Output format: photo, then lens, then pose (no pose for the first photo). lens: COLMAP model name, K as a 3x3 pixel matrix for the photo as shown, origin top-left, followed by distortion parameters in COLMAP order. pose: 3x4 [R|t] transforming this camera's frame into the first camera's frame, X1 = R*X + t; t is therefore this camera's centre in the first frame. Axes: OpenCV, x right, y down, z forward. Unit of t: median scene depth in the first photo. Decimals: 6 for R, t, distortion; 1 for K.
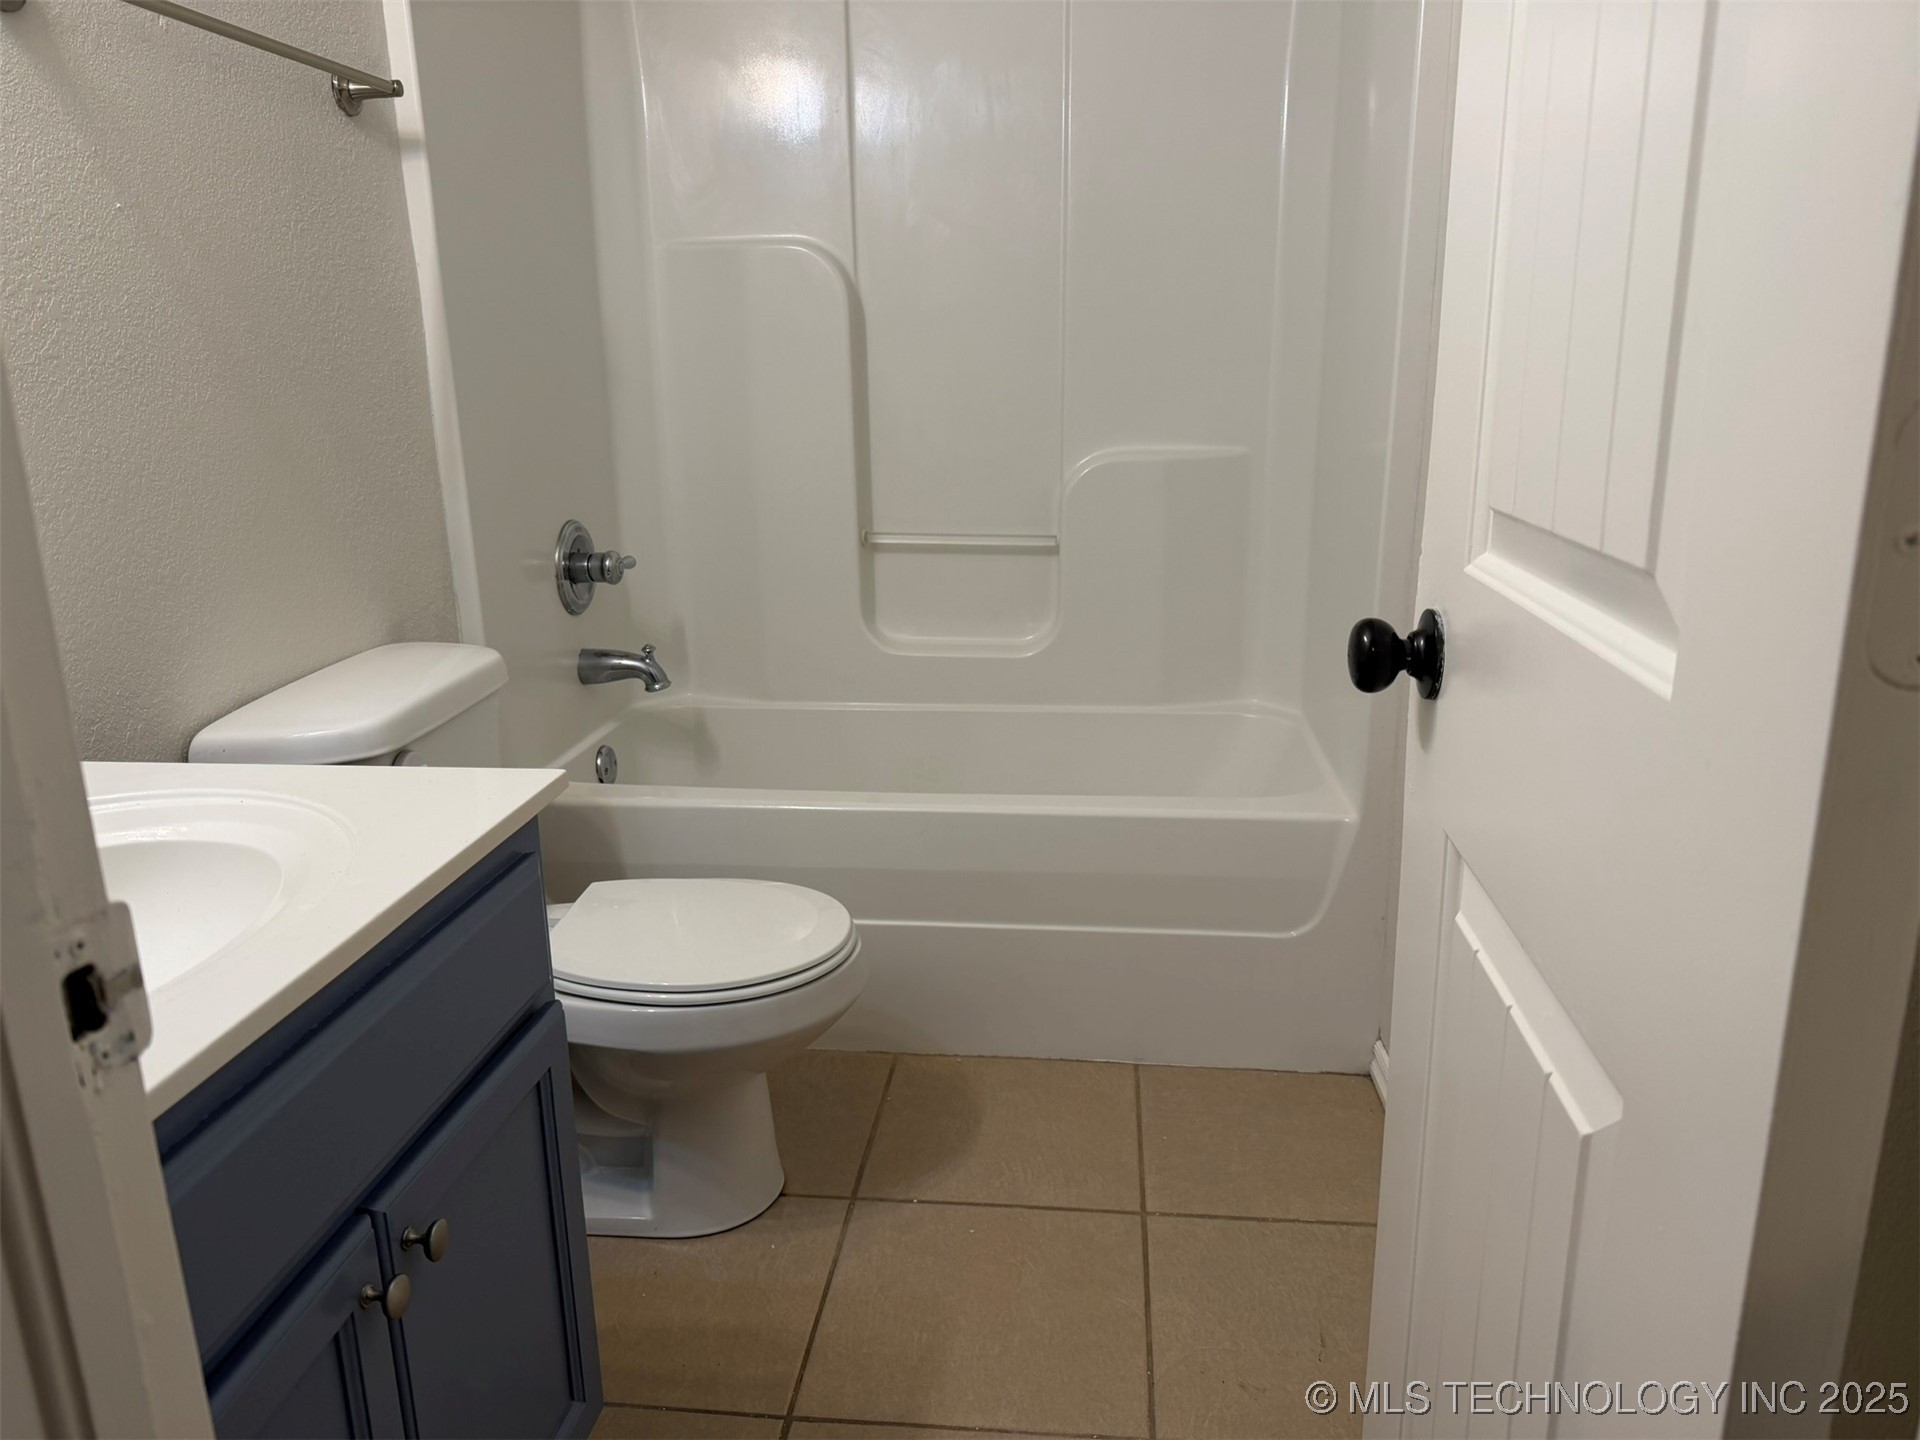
lens RADIAL K [[1433.7, 0, 960.0], [0, 1433.7, 720.0], [0, 0, 1]] dist [0.047891, -0.000008]
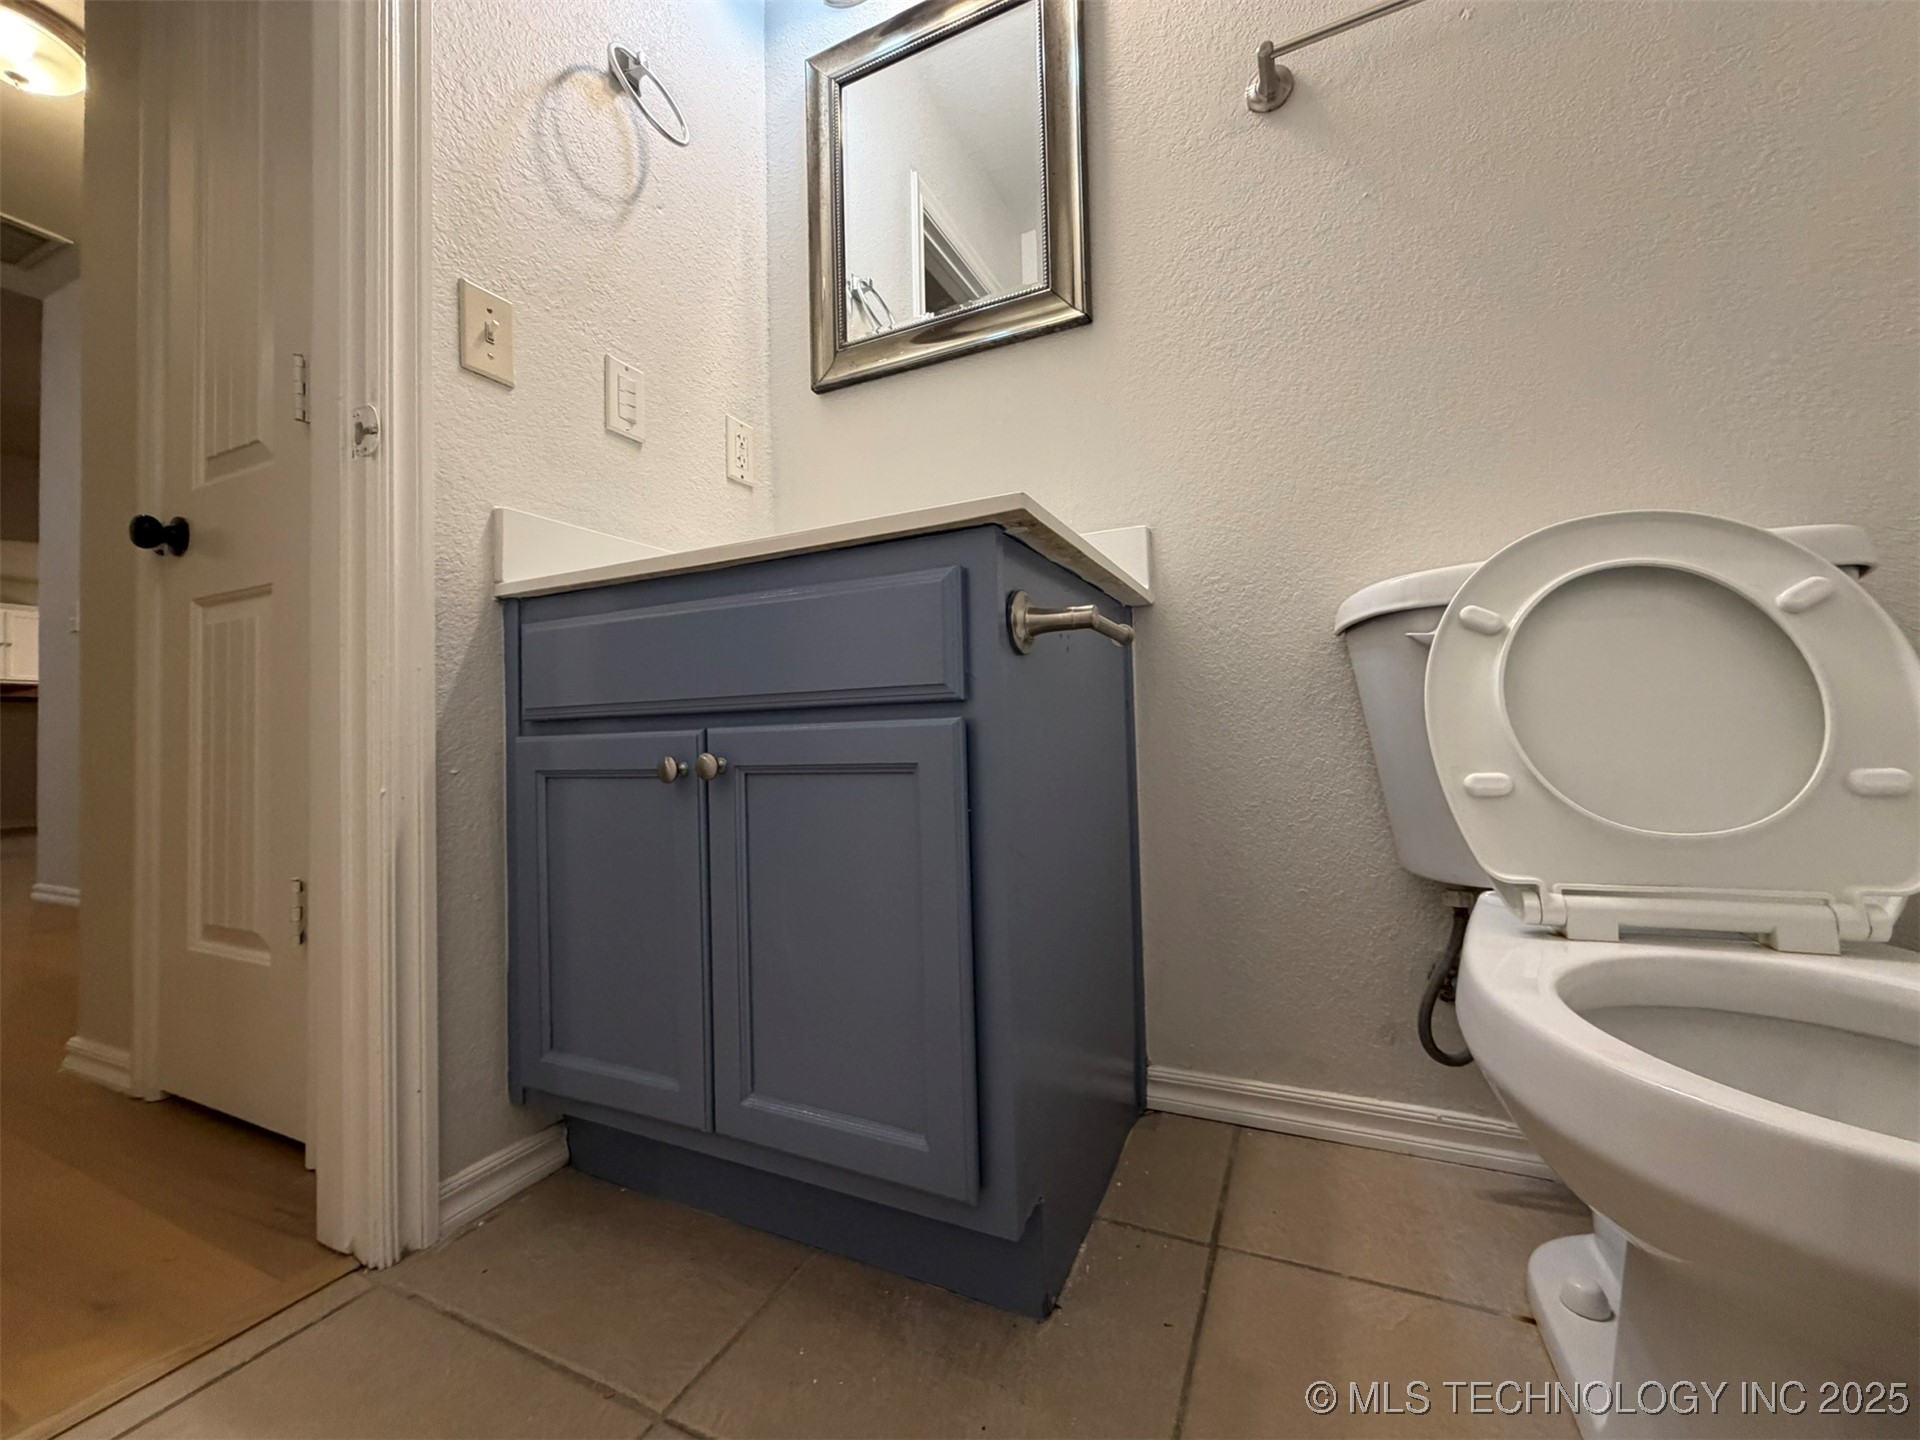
lens RADIAL K [[764.1, 0, 955.3], [0, 764.1, 718.3], [0, 0, 1]] dist [-0.001691, 0.000286]
pose [[-0.332829, 0.000706, -0.942987, 0.188361], [-0.212097, 0.974321, 0.075589, 0.129313], [0.918825, 0.225163, -0.324132, 0.991094]]
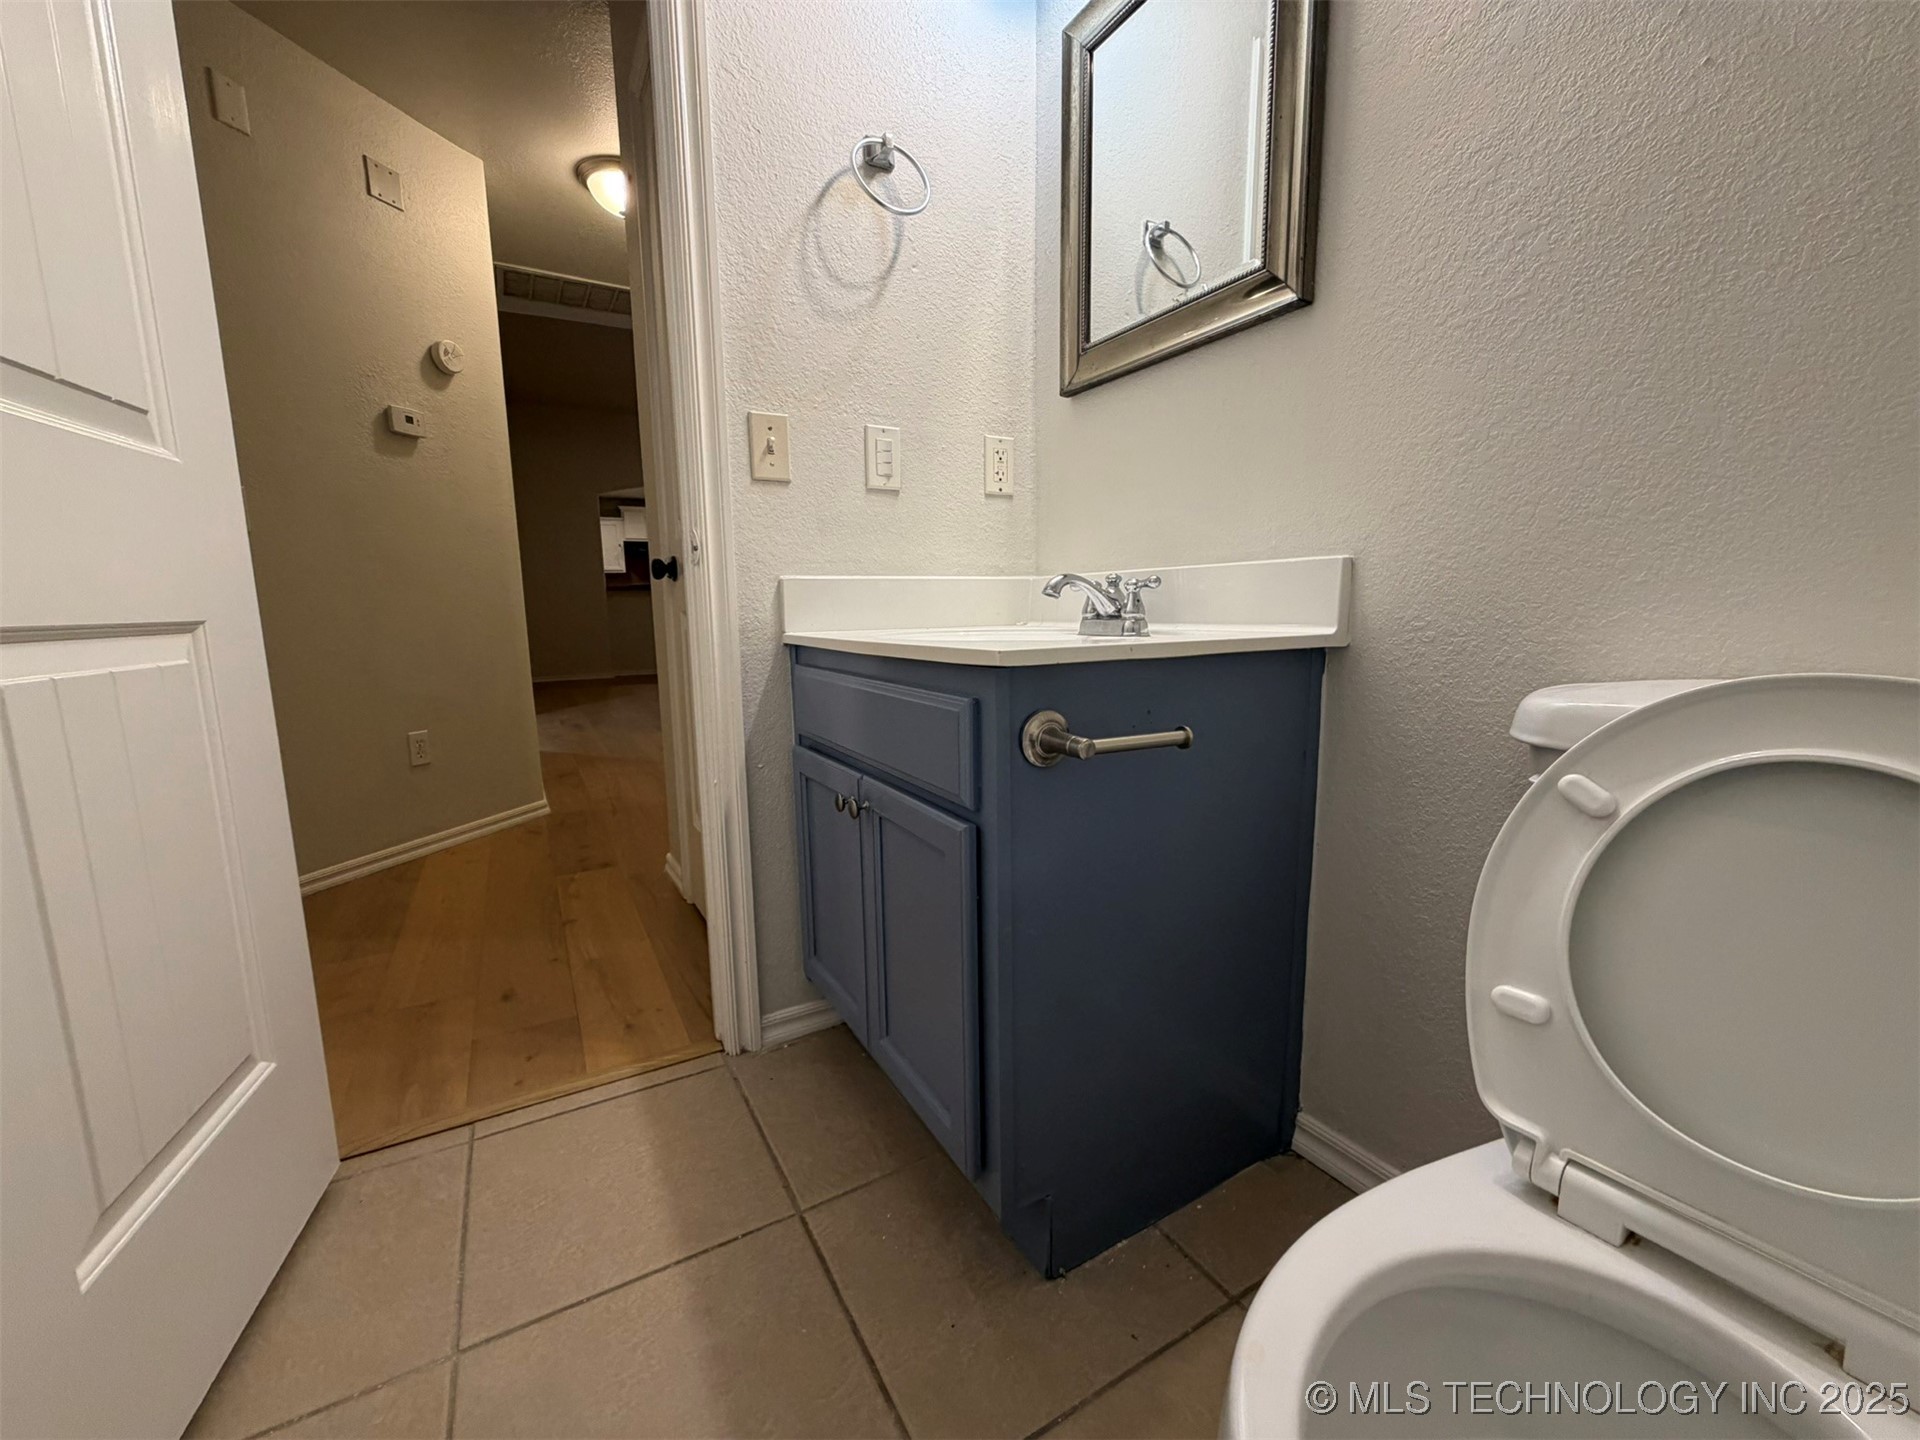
lens RADIAL K [[764.1, 0, 955.3], [0, 764.1, 718.3], [0, 0, 1]] dist [-0.001691, 0.000286]
pose [[-0.810253, 0.113721, -0.574942, 0.077546], [-0.123061, 0.926114, 0.356608, -0.101670], [0.573015, 0.359696, -0.736392, 1.216832]]
